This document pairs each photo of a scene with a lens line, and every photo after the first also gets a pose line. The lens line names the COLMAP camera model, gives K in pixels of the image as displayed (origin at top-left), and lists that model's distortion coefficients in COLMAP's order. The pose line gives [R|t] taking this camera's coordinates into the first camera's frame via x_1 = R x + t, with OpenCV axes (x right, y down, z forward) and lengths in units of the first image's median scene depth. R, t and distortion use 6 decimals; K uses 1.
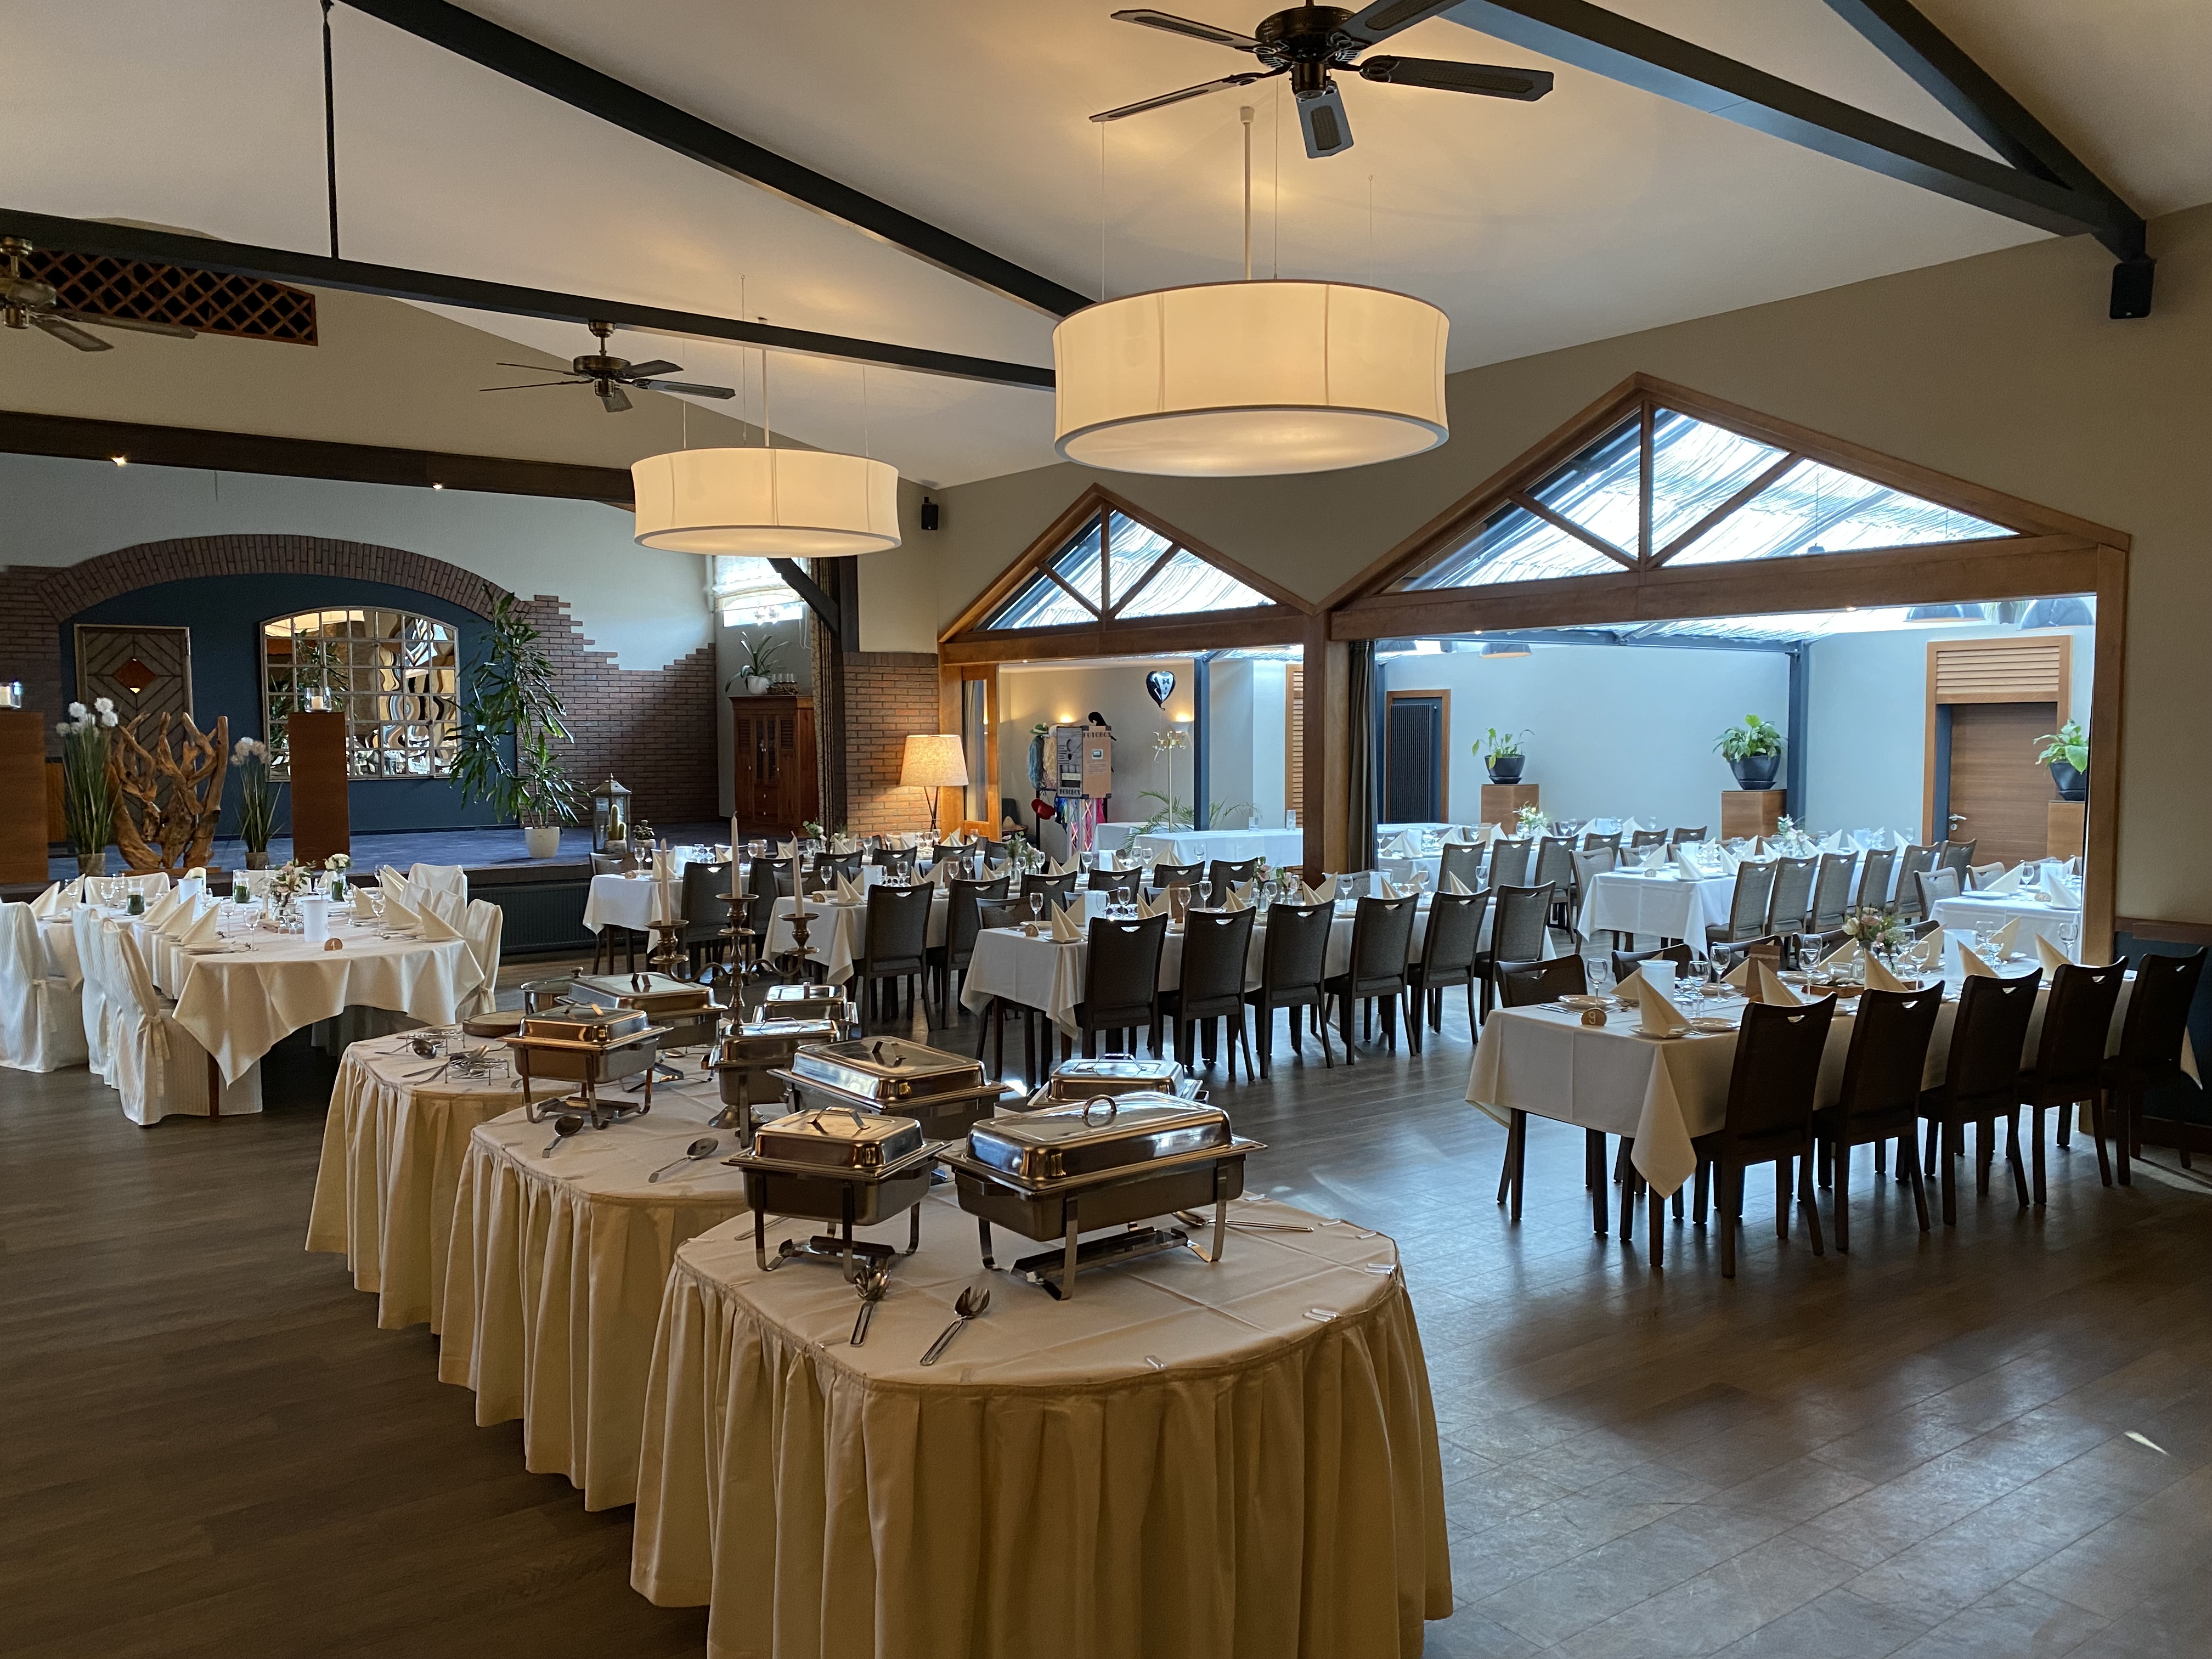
lens RADIAL K [[1693.0, 0, 1106.0], [0, 1693.0, 829.5], [0, 0, 1]] dist [0.008699, 0.011153]
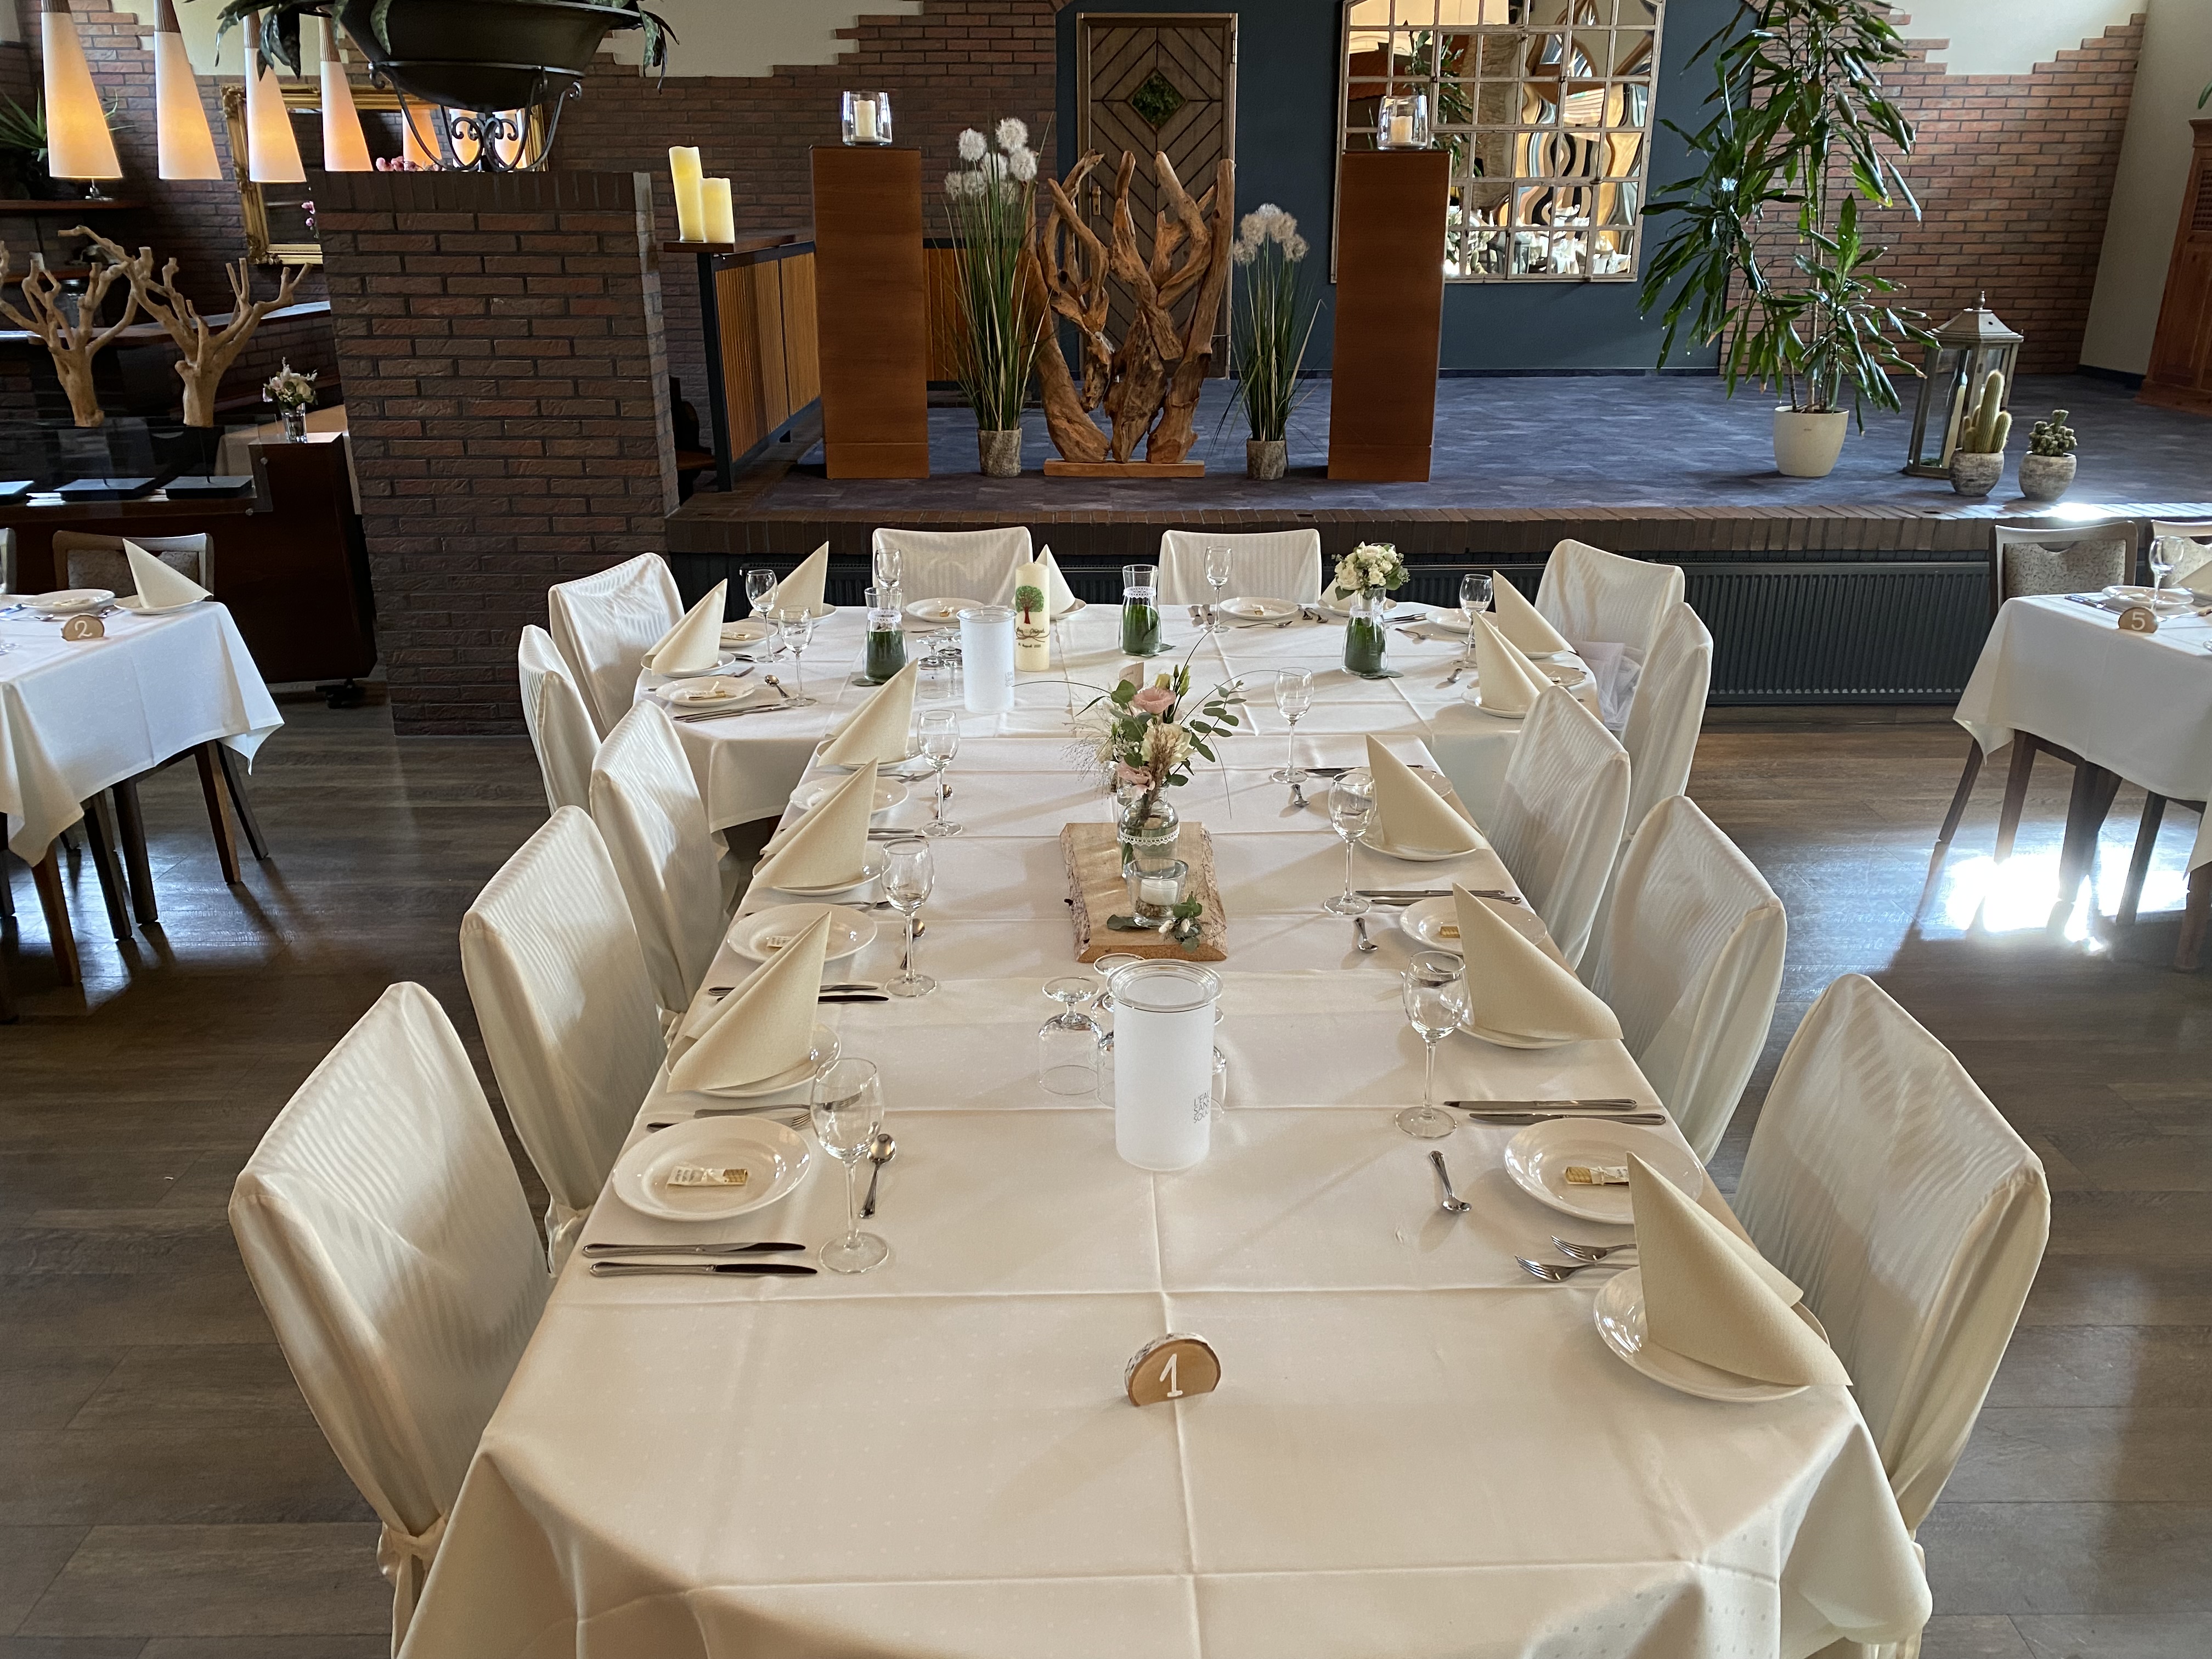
lens RADIAL K [[1693.0, 0, 1106.0], [0, 1693.0, 829.5], [0, 0, 1]] dist [0.008699, 0.011153]
pose [[0.812779, 0.206780, -0.544639, -0.210880], [-0.039842, 0.952429, 0.302146, -0.025295], [0.581208, -0.223878, 0.782353, 0.488207]]
